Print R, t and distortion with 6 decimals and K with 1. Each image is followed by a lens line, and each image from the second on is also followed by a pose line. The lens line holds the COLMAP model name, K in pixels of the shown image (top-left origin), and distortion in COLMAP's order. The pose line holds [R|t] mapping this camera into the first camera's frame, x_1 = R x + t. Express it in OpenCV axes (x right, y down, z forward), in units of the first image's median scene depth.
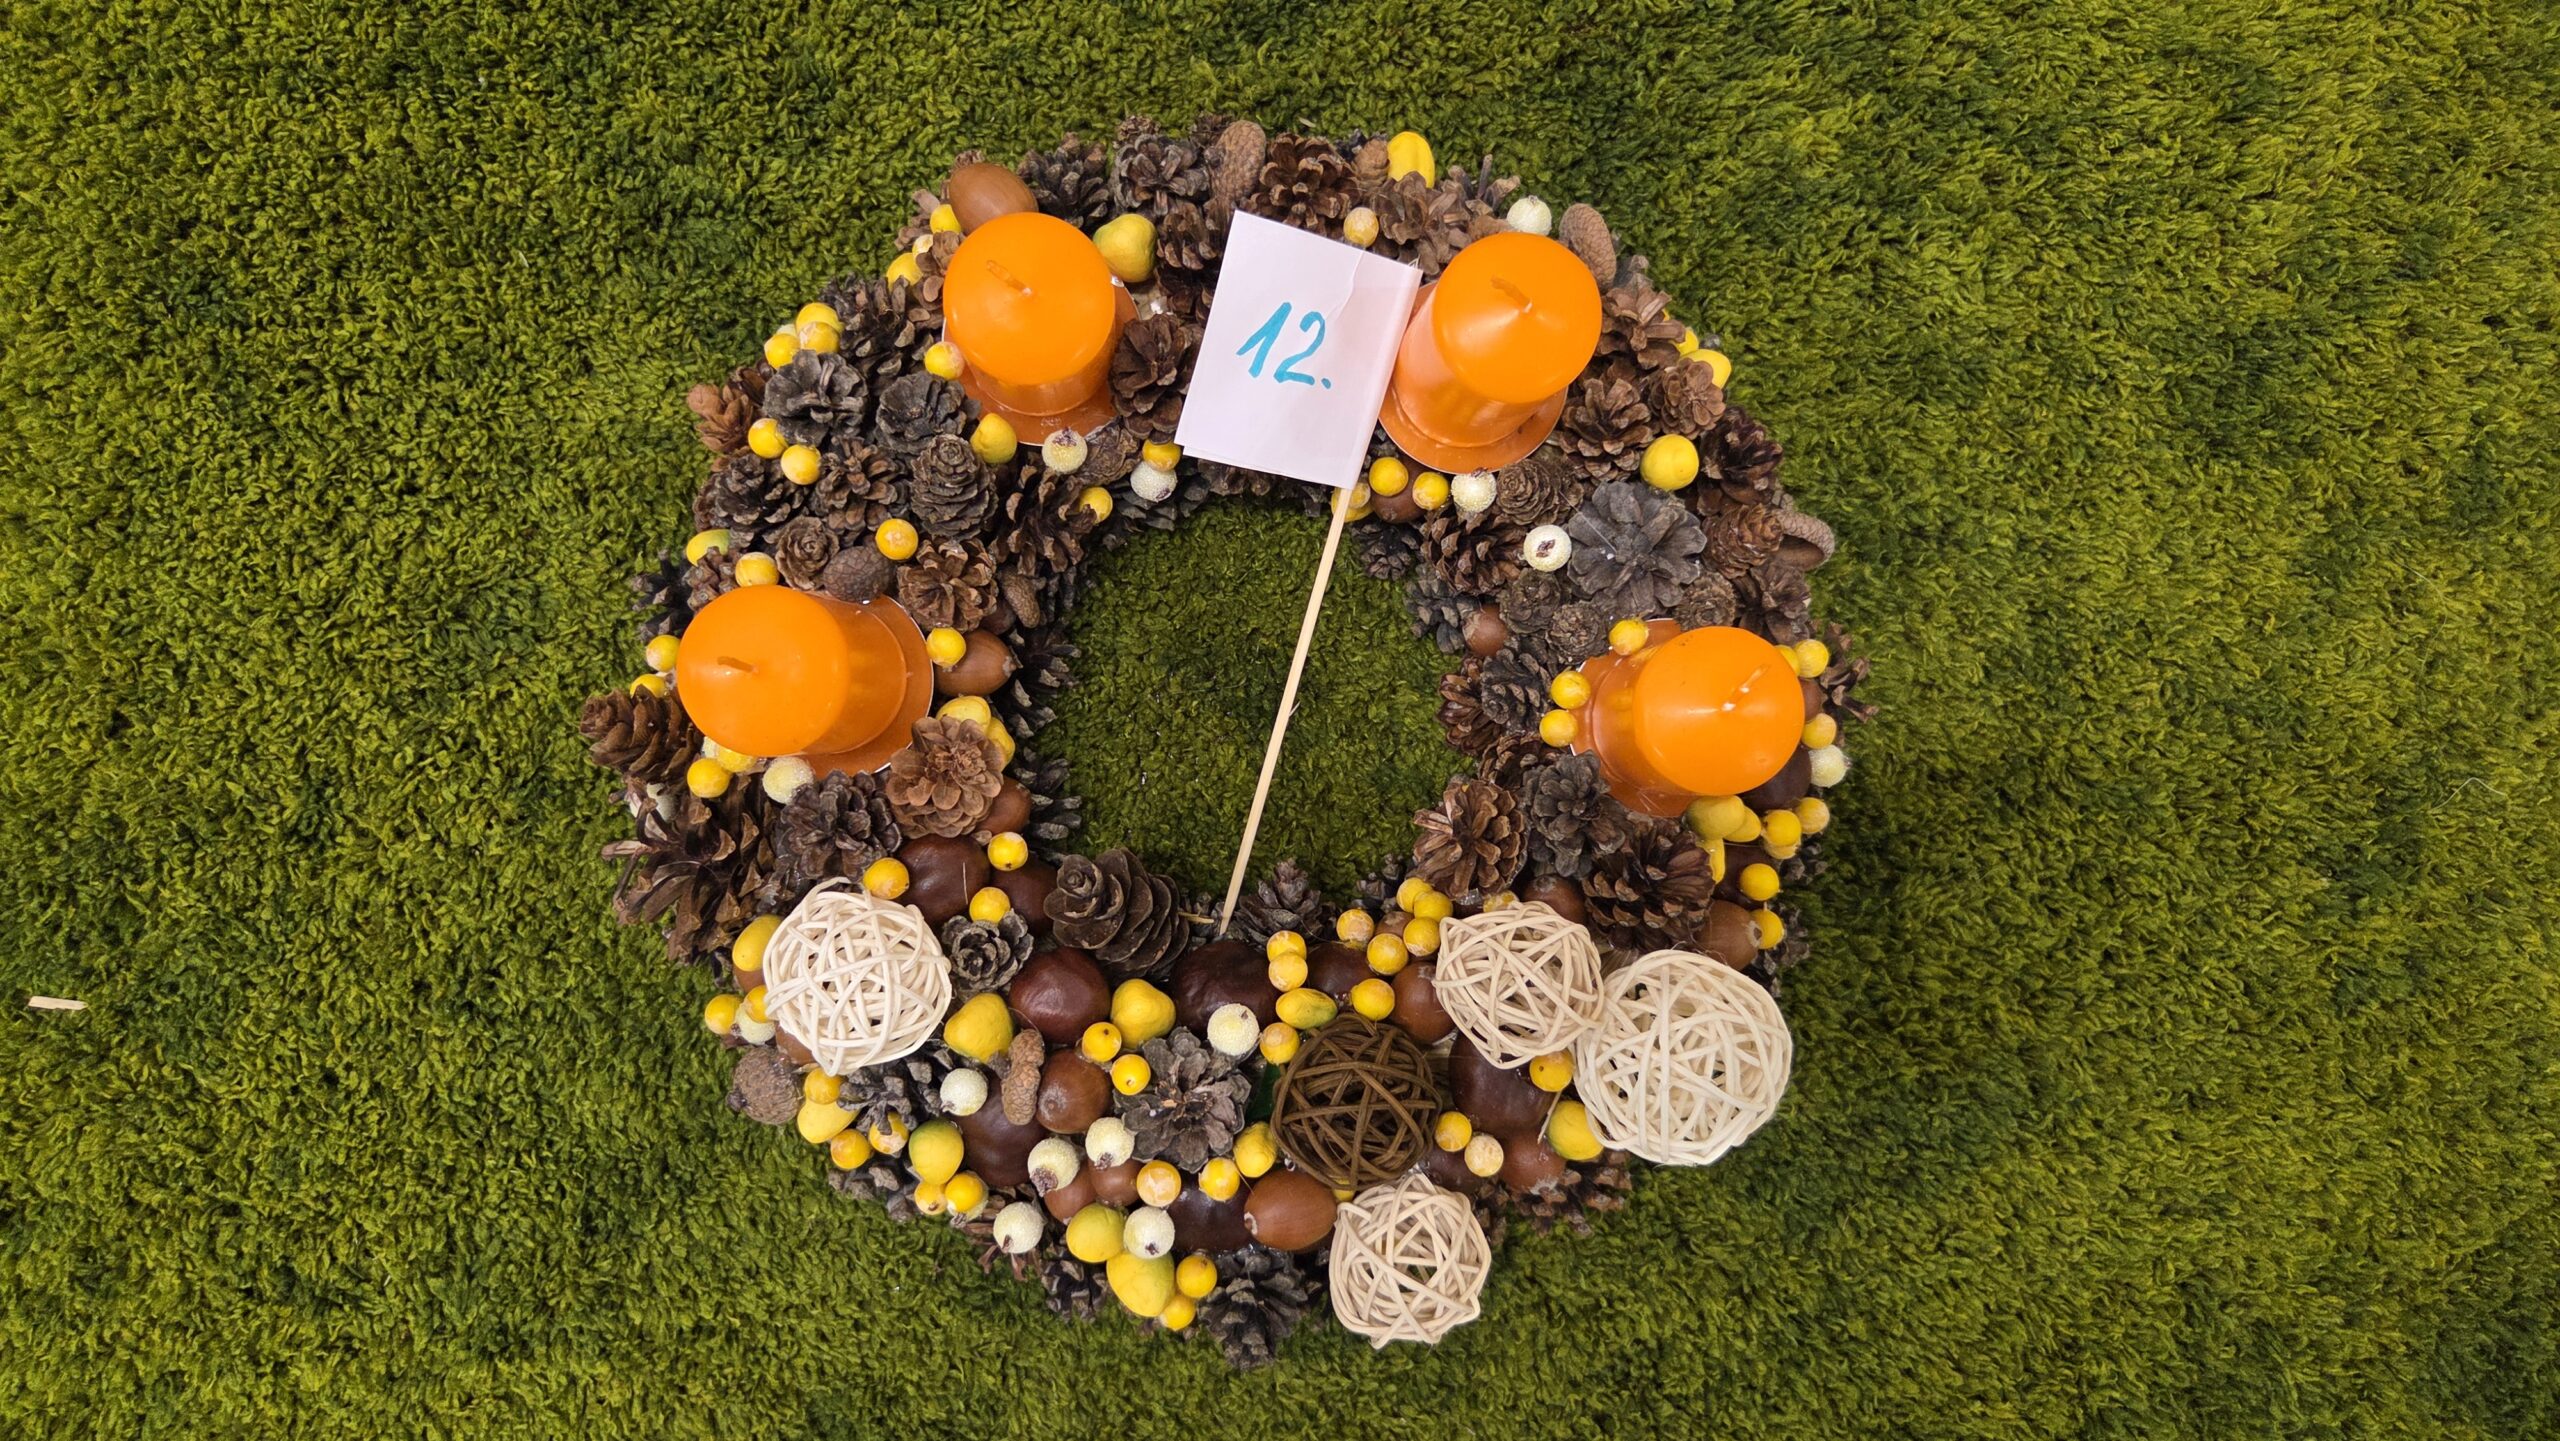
lens RADIAL K [[1680.1, 0, 1216.9], [0, 1680.1, 705.5], [0, 0, 1]] dist [0.021082, -0.026167]
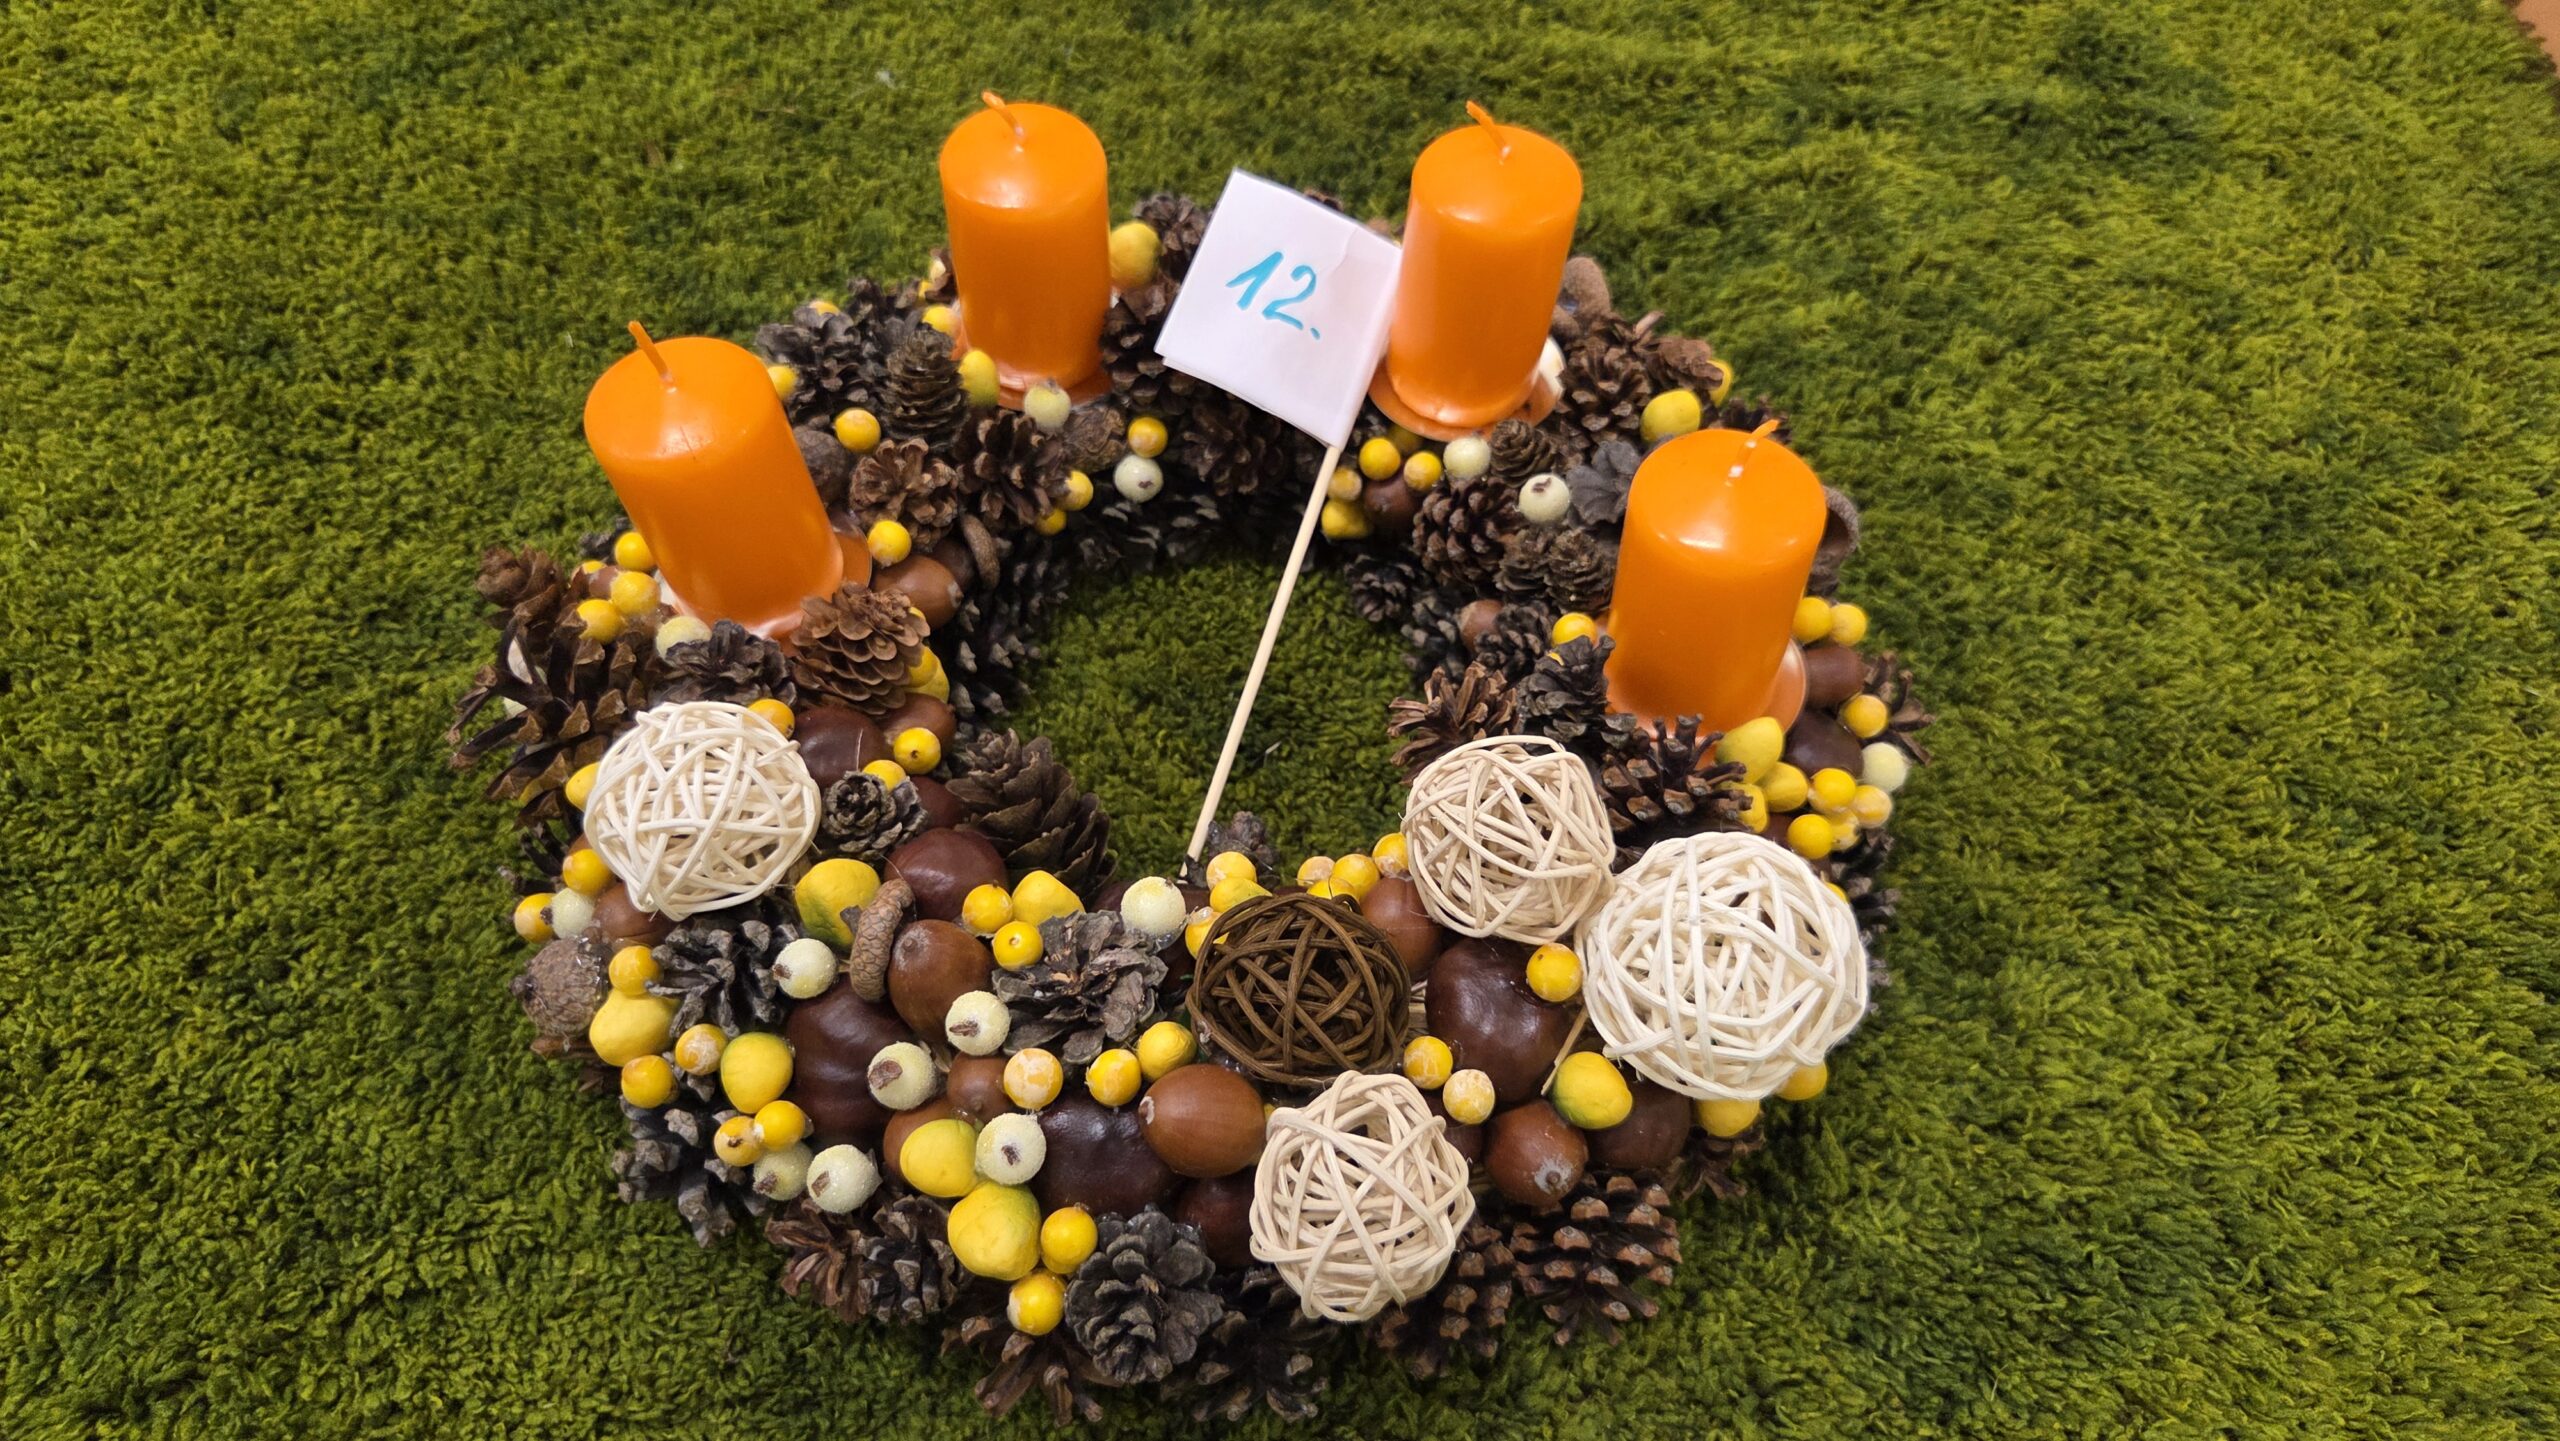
lens RADIAL K [[1707.6, 0, 1235.9], [0, 1707.6, 723.7], [0, 0, 1]] dist [0.002421, -0.002791]
pose [[0.996706, 0.058563, -0.056098, 0.086529], [-0.079292, 0.848847, -0.522658, 0.523621], [0.017010, 0.525385, 0.850695, 0.258548]]
